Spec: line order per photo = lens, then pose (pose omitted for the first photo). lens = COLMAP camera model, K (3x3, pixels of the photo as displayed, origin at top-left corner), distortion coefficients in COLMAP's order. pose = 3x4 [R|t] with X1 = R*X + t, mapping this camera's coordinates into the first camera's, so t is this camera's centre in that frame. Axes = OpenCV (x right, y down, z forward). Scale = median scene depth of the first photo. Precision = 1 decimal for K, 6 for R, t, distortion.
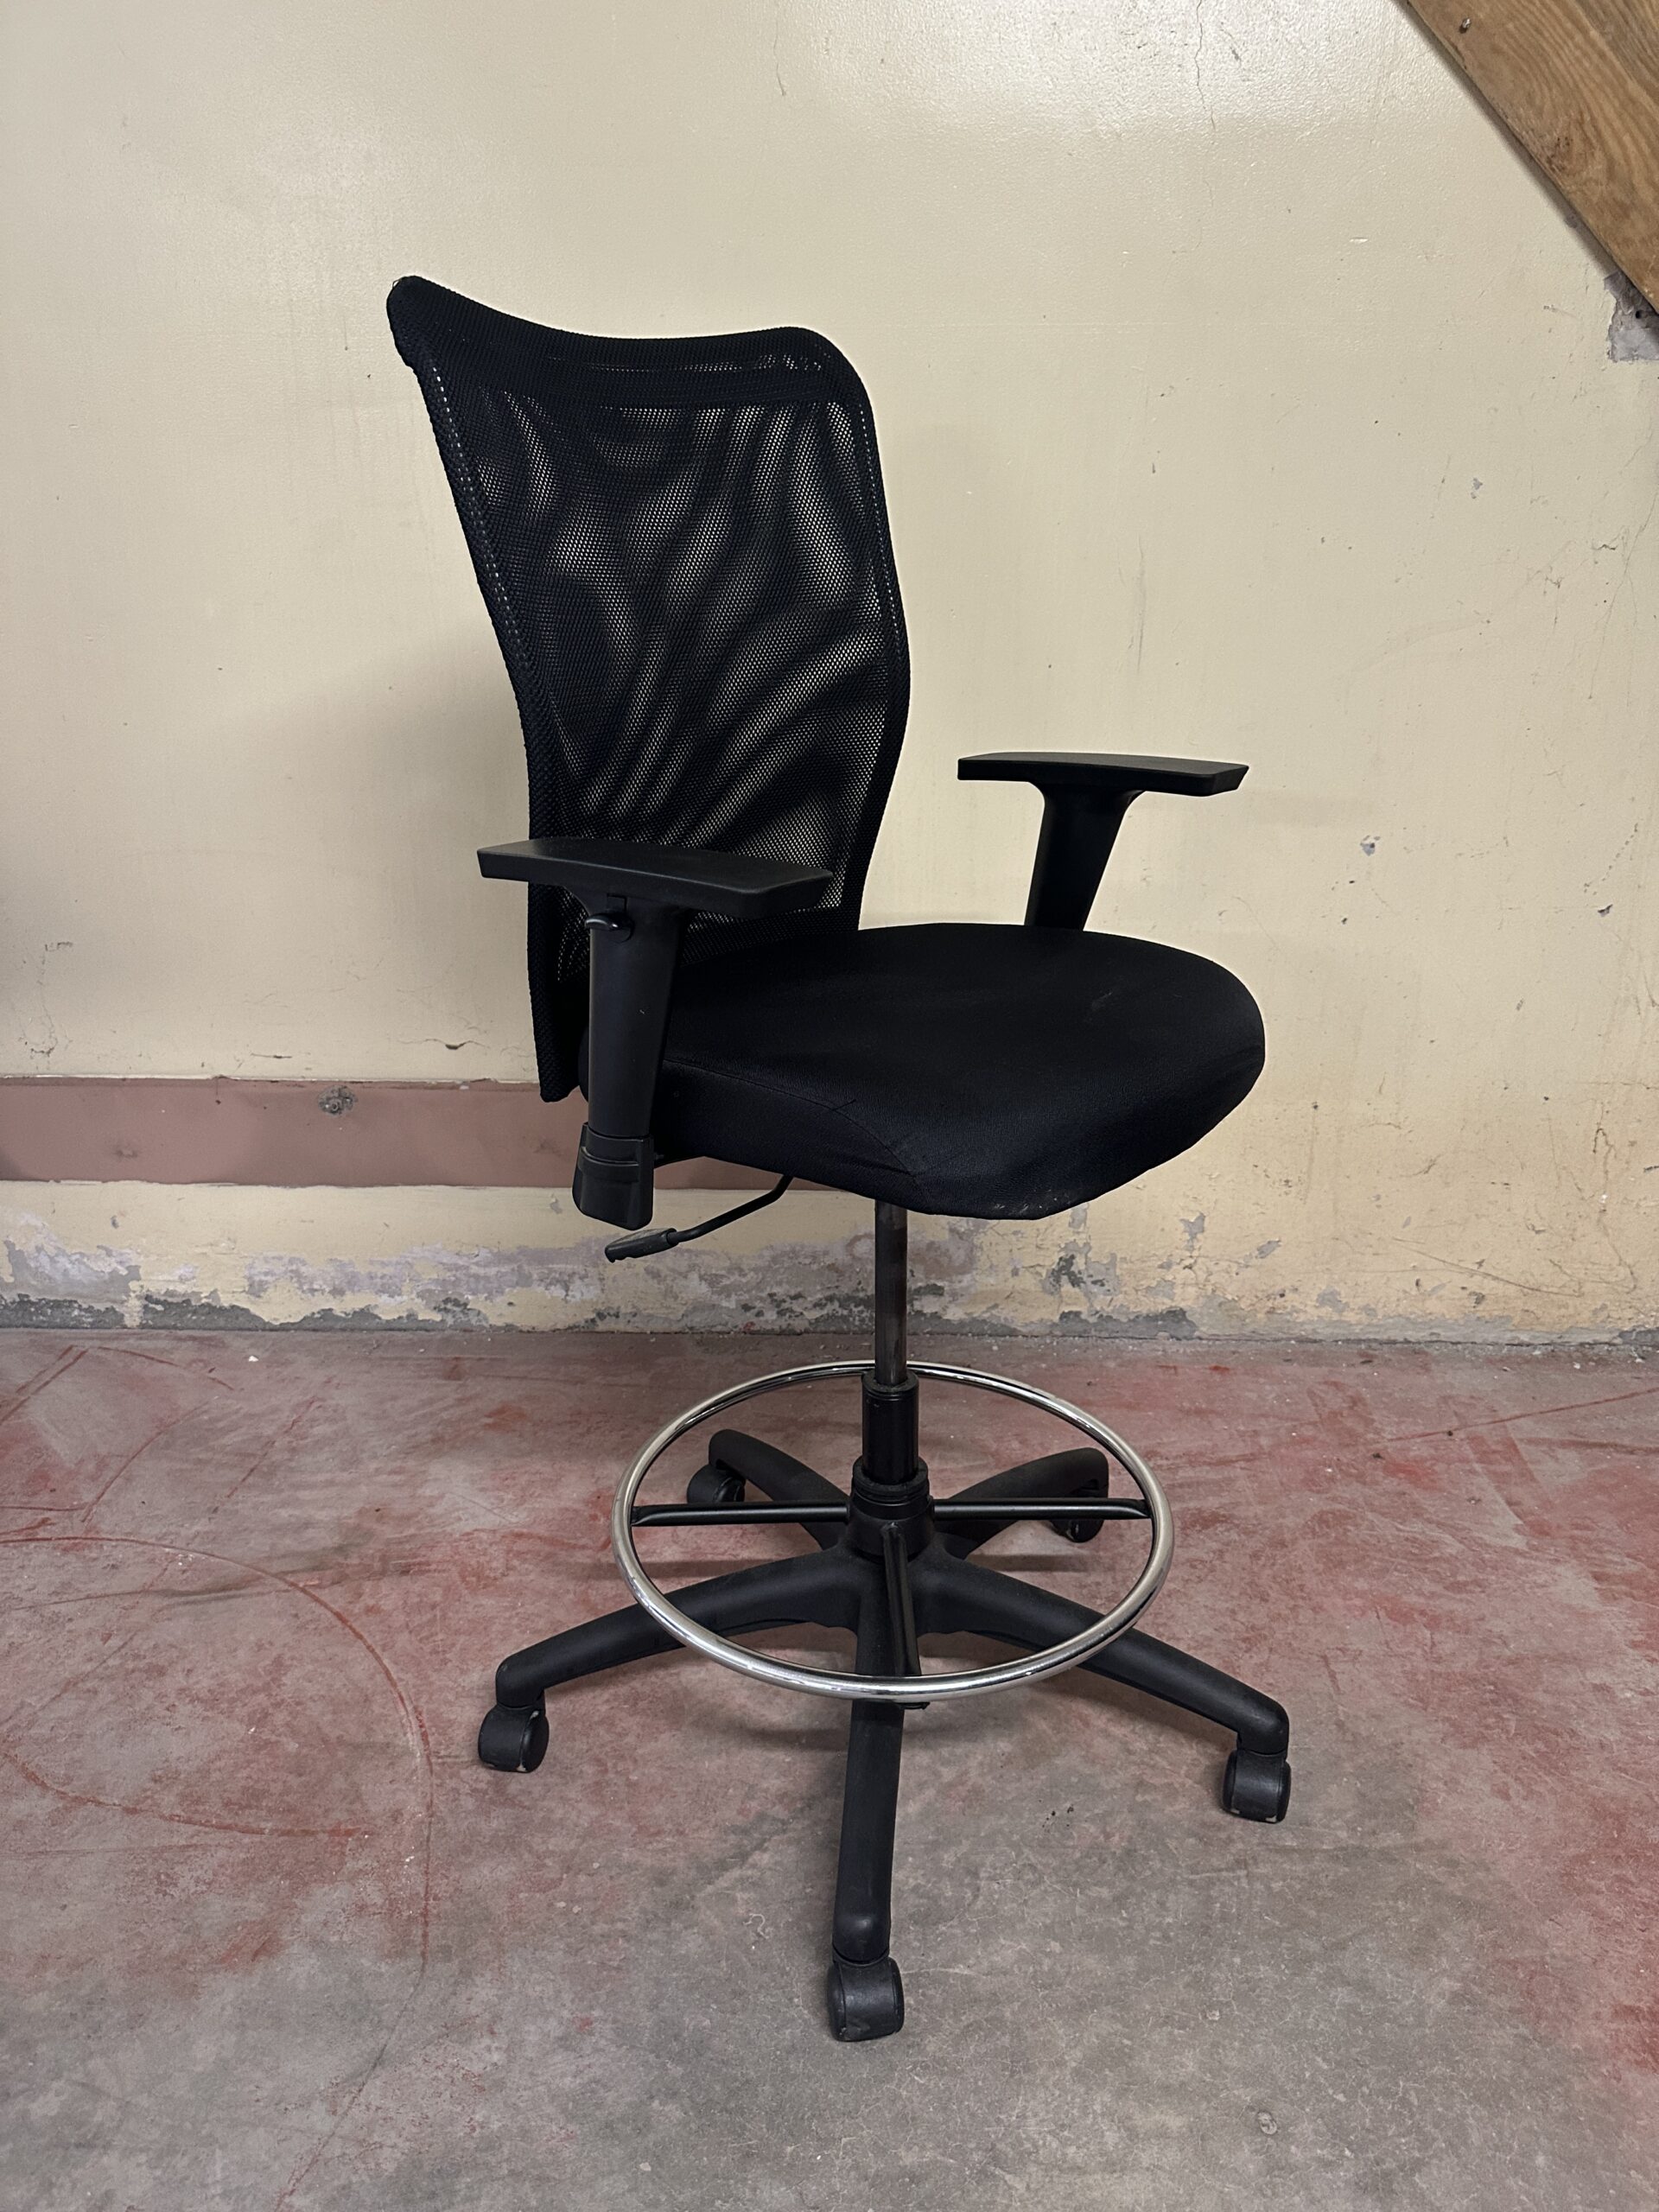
lens RADIAL K [[1514.2, 0, 843.5], [0, 1514.2, 1115.6], [0, 0, 1]] dist [0.001407, -0.007062]
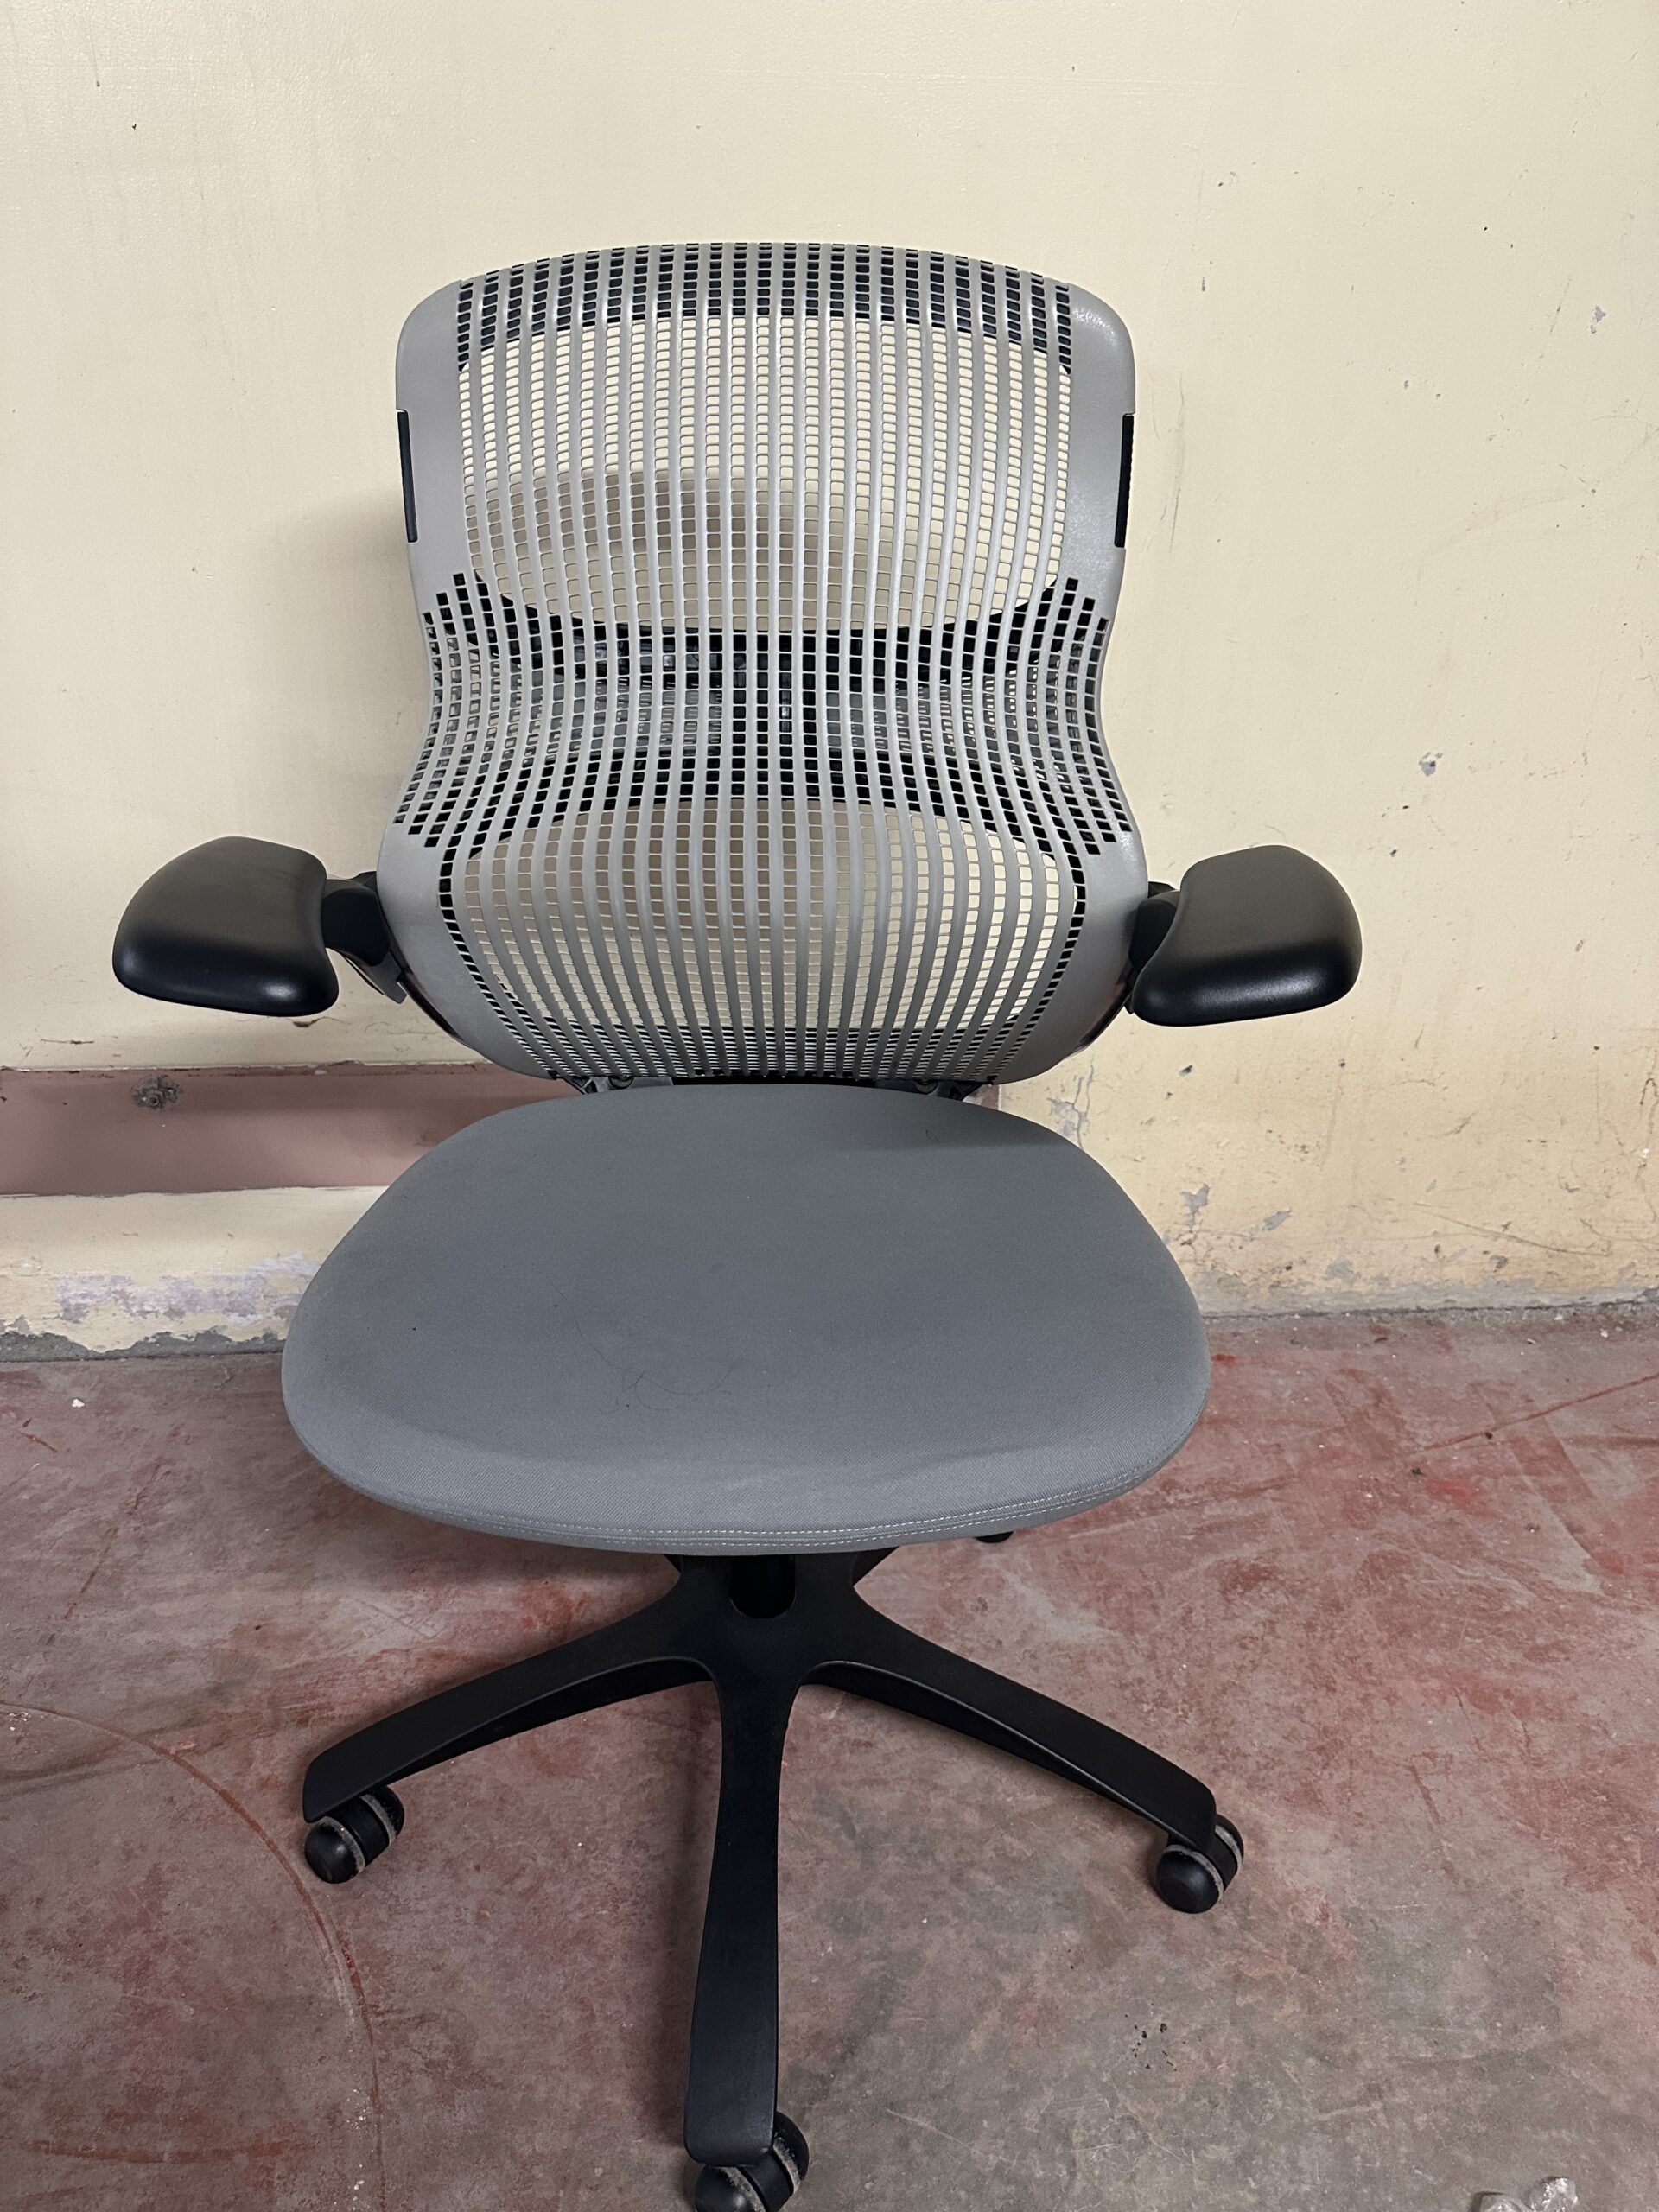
lens RADIAL K [[1526.6, 0, 827.8], [0, 1526.6, 1109.6], [0, 0, 1]] dist [-0.007596, -0.001085]
pose [[0.994351, -0.034858, 0.100259, -0.088739], [0.020689, 0.990071, 0.139038, -0.143377], [-0.104110, -0.136178, 0.985199, 0.233421]]
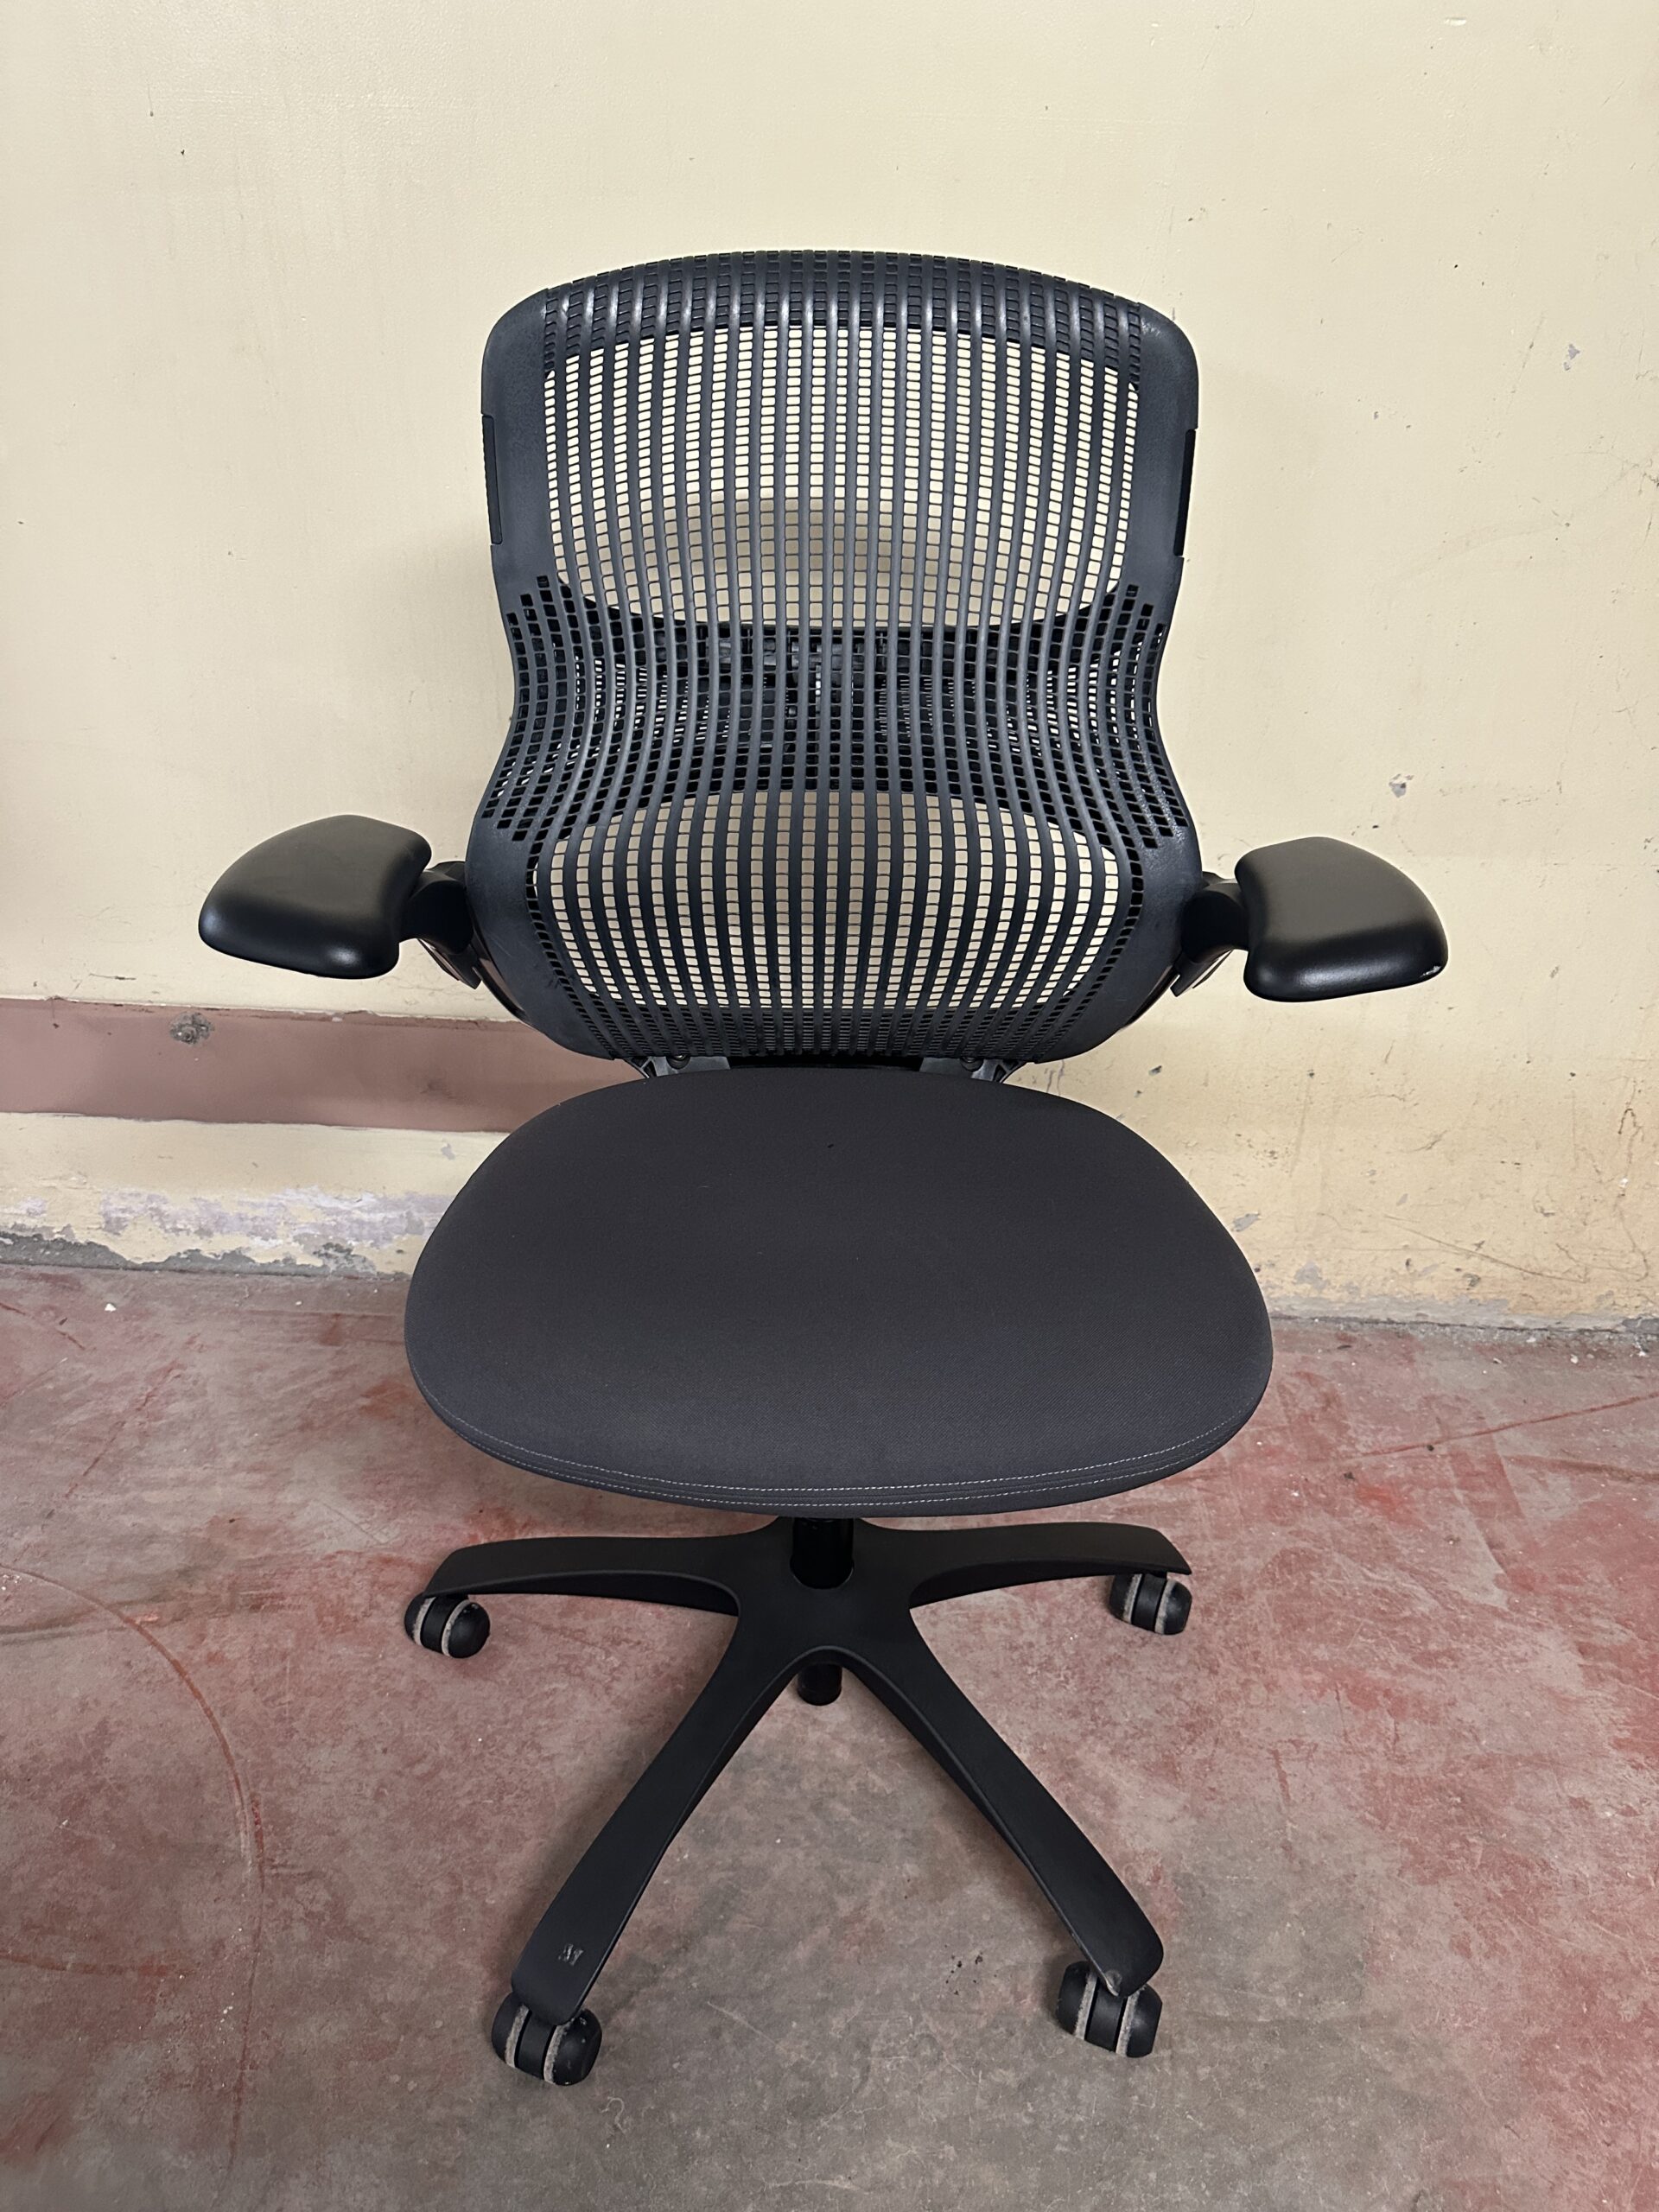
lens RADIAL K [[1523.5, 0, 839.7], [0, 1523.5, 1101.3], [0, 0, 1]] dist [-0.002821, -0.004848]
pose [[0.999418, 0.030958, 0.014360, 0.035188], [-0.032748, 0.988394, 0.148340, -0.150849], [-0.009601, -0.148724, 0.988832, 0.170265]]
